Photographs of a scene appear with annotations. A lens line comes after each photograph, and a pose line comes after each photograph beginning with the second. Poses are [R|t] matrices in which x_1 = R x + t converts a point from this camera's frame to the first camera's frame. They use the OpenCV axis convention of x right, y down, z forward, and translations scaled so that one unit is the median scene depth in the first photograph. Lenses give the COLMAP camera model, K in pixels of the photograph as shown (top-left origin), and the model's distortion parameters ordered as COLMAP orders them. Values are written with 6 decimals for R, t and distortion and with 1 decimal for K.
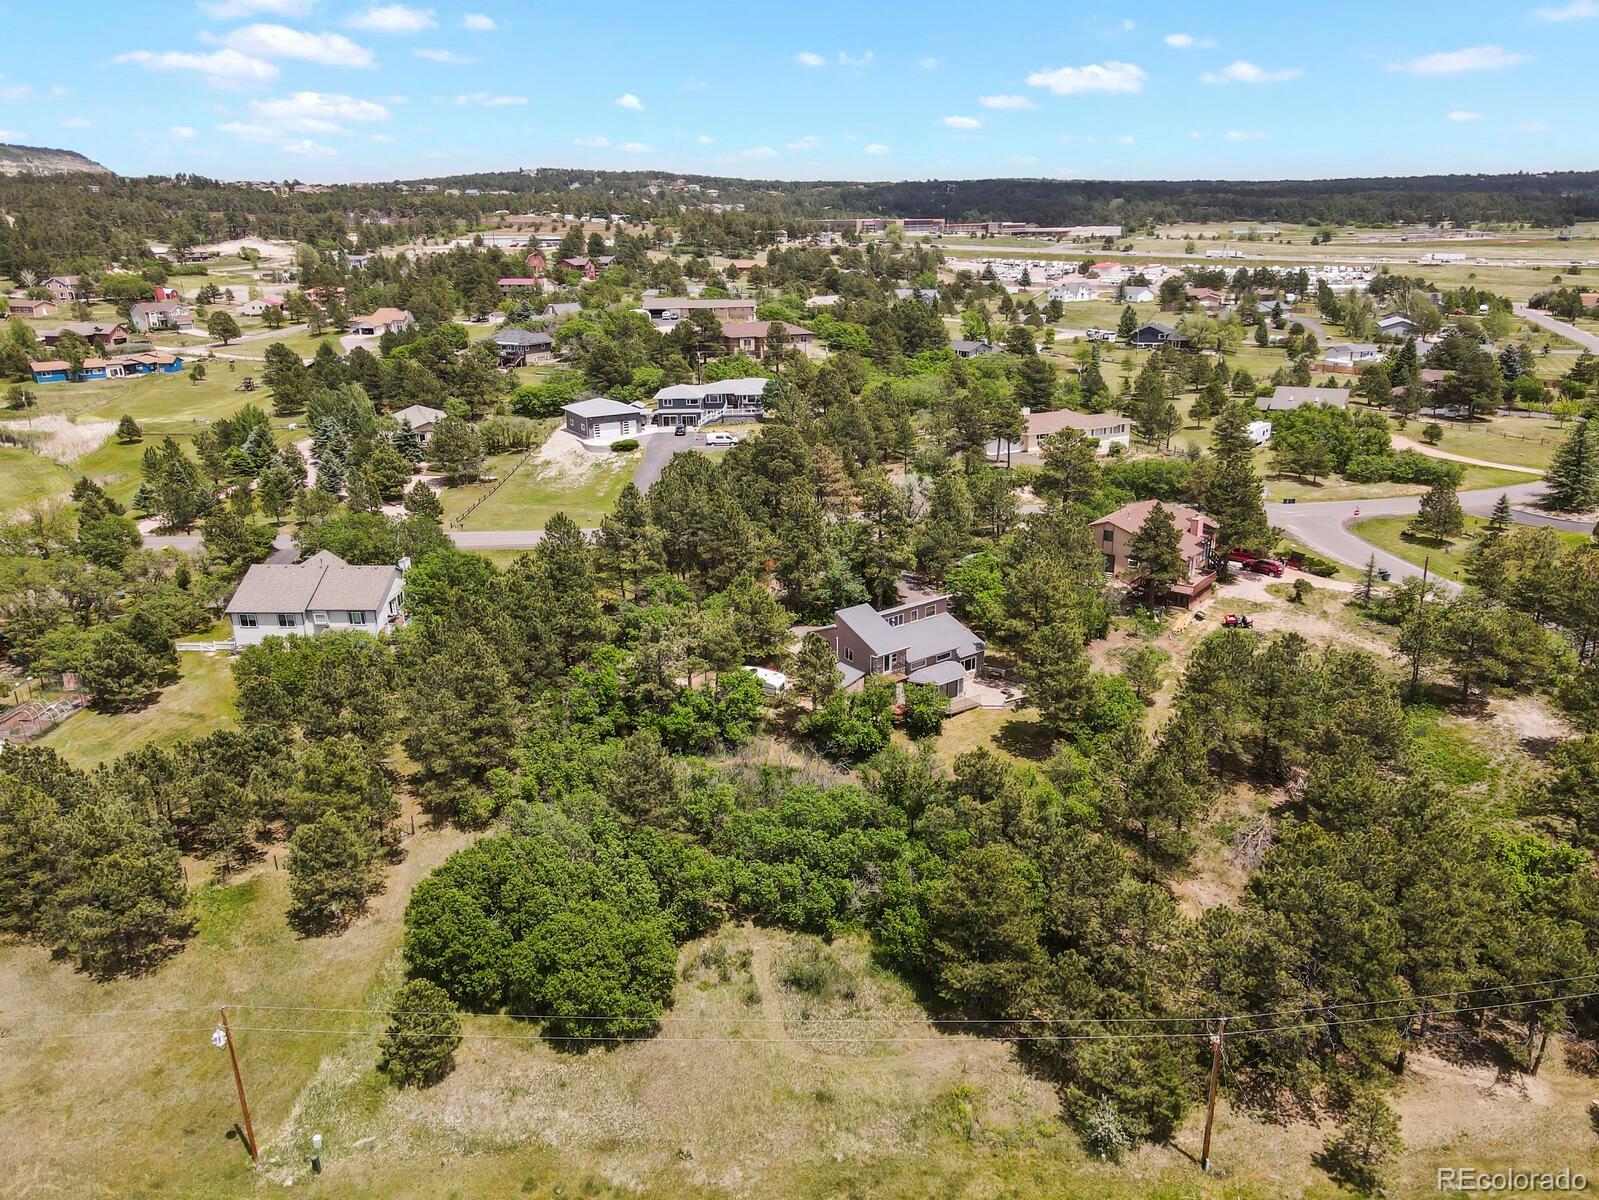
lens RADIAL K [[1153.9, 0, 810.2], [0, 1153.9, 599.9], [0, 0, 1]] dist [0.051895, -0.004434]
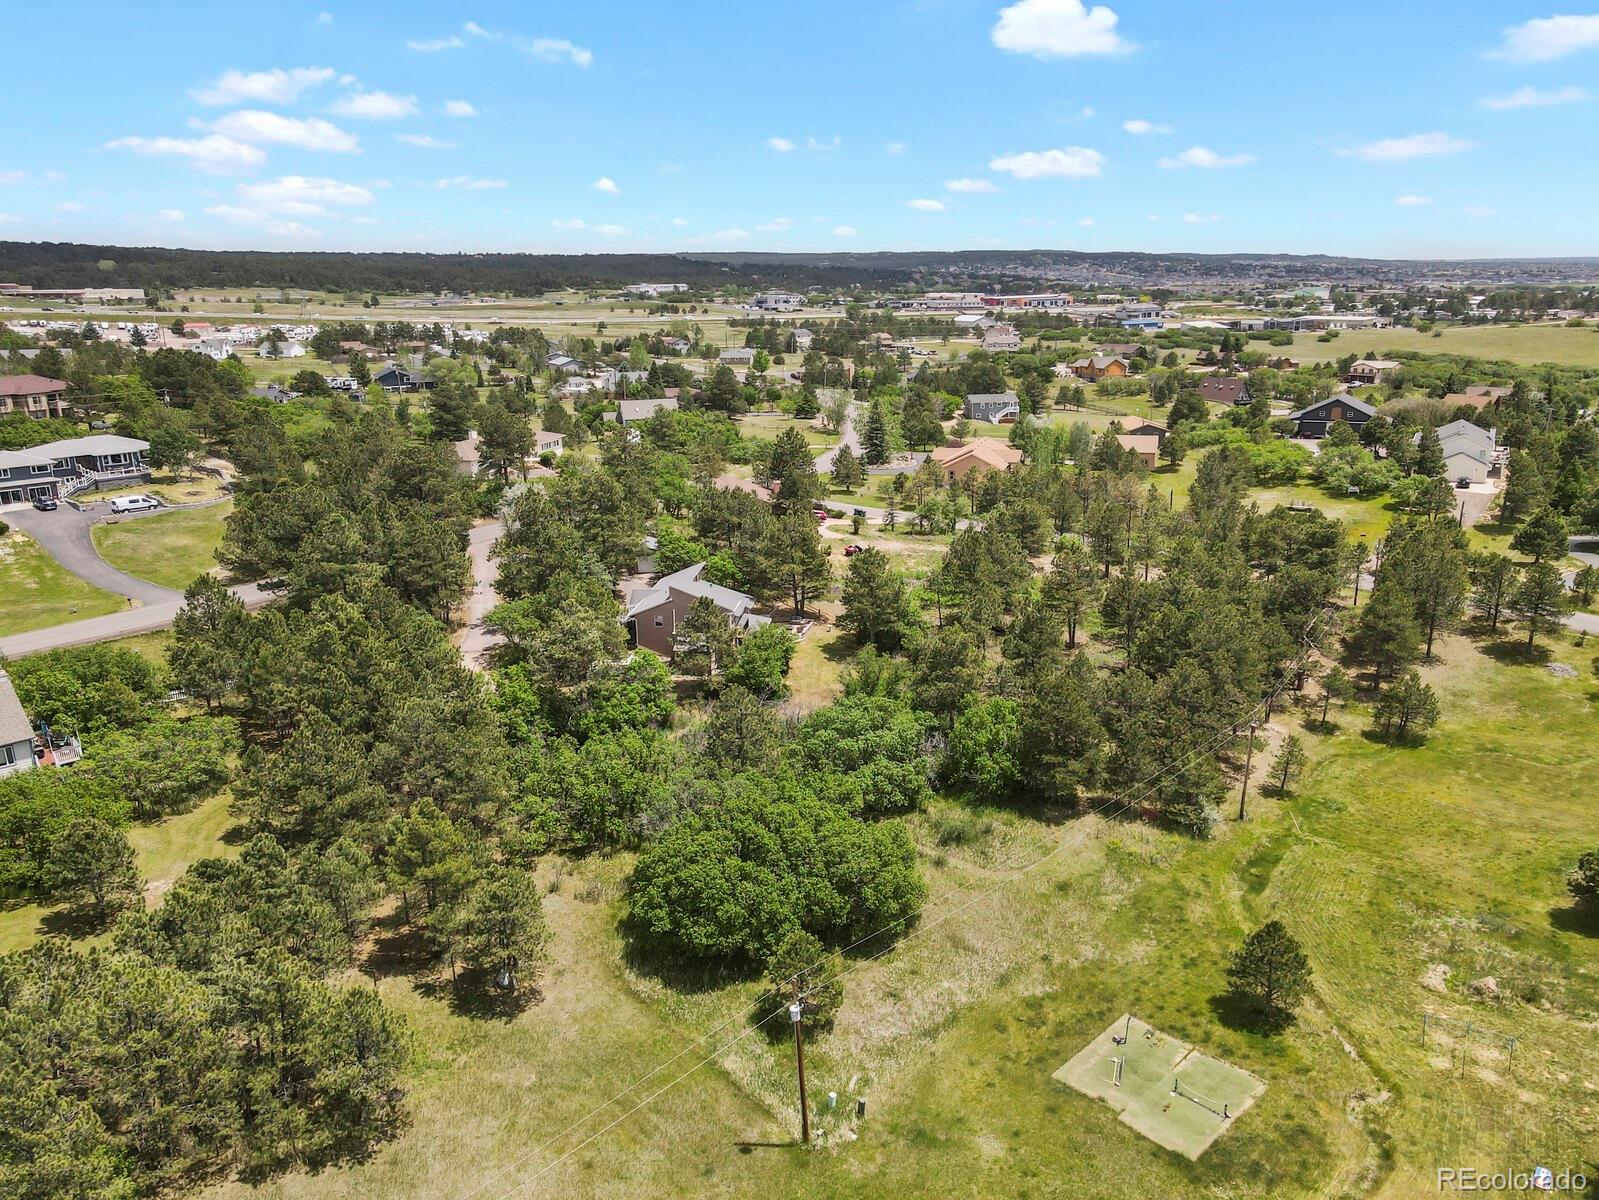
lens RADIAL K [[1153.9, 0, 810.2], [0, 1153.9, 599.9], [0, 0, 1]] dist [0.051895, -0.004434]
pose [[0.687586, -0.195127, 0.699393, -0.621401], [0.234636, 0.971248, 0.040298, 0.009651], [-0.687147, 0.136394, 0.713600, 0.162430]]
